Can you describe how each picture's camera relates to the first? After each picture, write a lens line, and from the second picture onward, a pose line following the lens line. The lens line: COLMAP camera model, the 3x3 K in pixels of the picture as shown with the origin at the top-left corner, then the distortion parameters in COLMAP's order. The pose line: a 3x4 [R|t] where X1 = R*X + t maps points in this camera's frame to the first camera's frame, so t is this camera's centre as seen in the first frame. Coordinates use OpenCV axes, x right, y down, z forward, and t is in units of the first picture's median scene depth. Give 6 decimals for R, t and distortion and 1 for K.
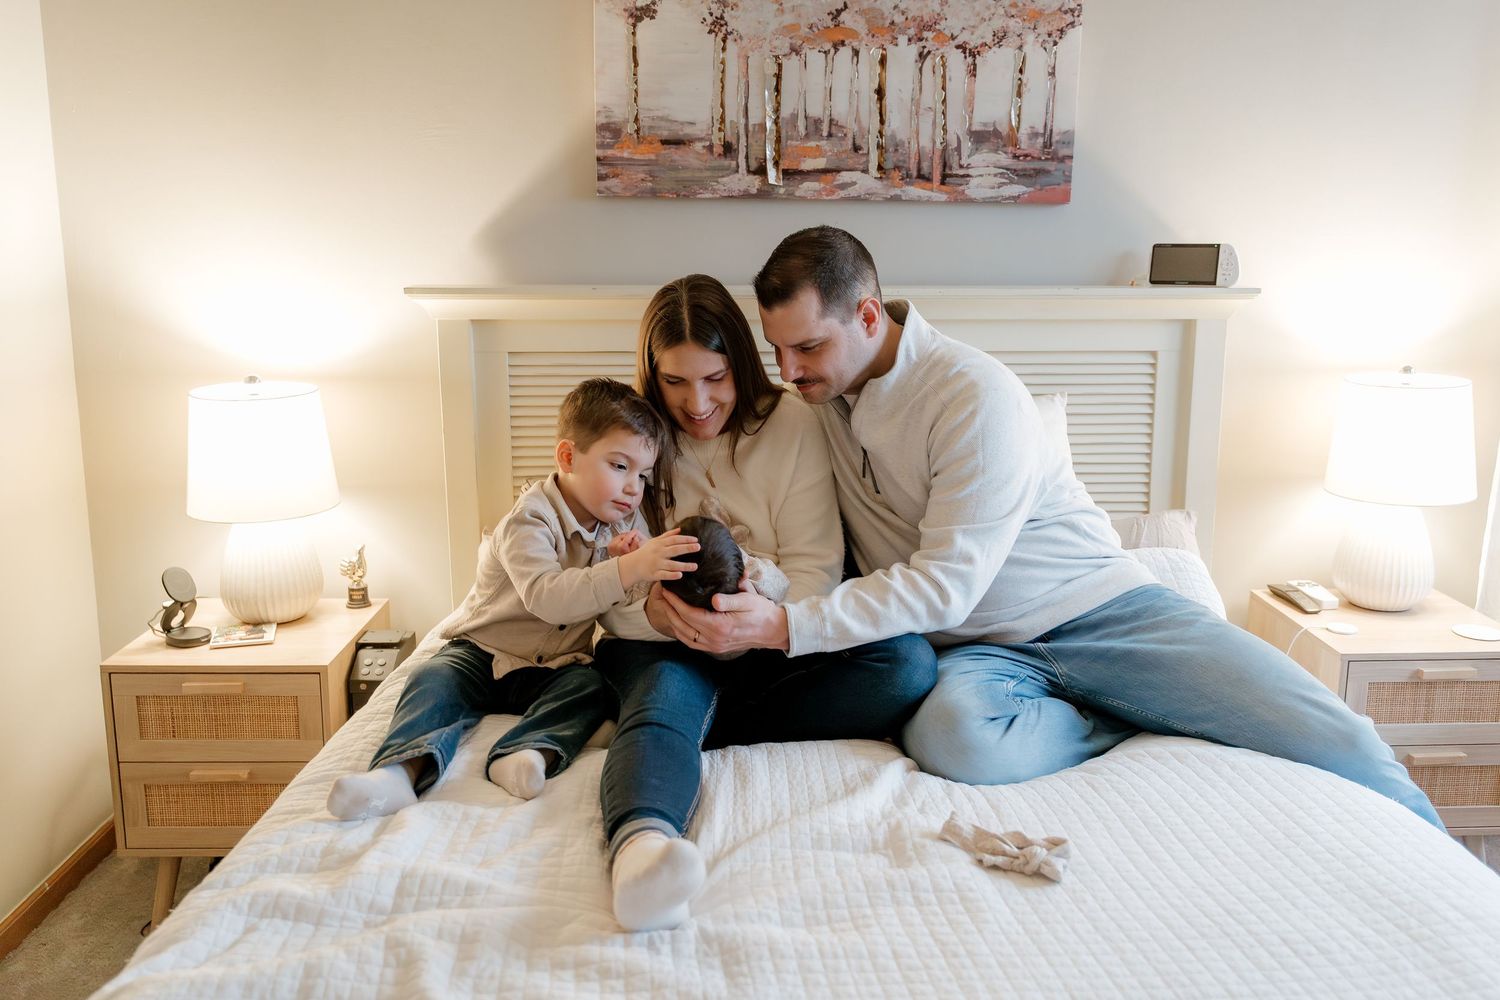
lens RADIAL K [[1125.3, 0, 750.0], [0, 1125.3, 500.0], [0, 0, 1]] dist [-0.035301, 0.002270]
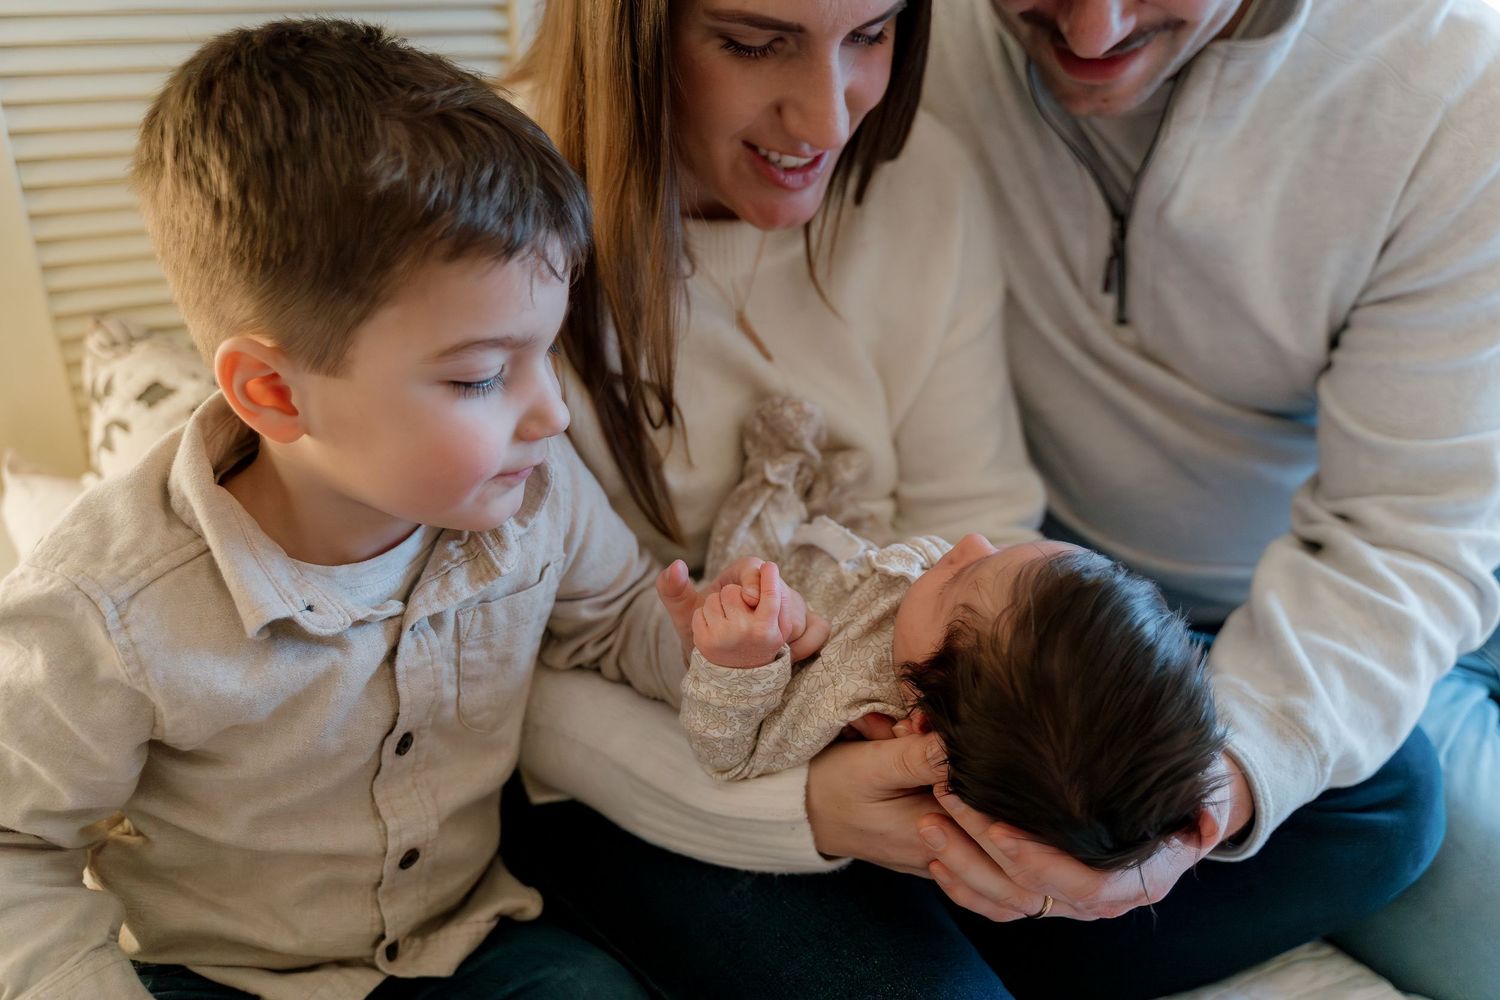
lens RADIAL K [[1125.3, 0, 750.0], [0, 1125.3, 500.0], [0, 0, 1]] dist [-0.035301, 0.002270]
pose [[0.905420, -0.160819, 0.392876, -0.174046], [0.051079, 0.960013, 0.275255, -0.061841], [-0.421432, -0.229153, 0.877430, 0.619091]]
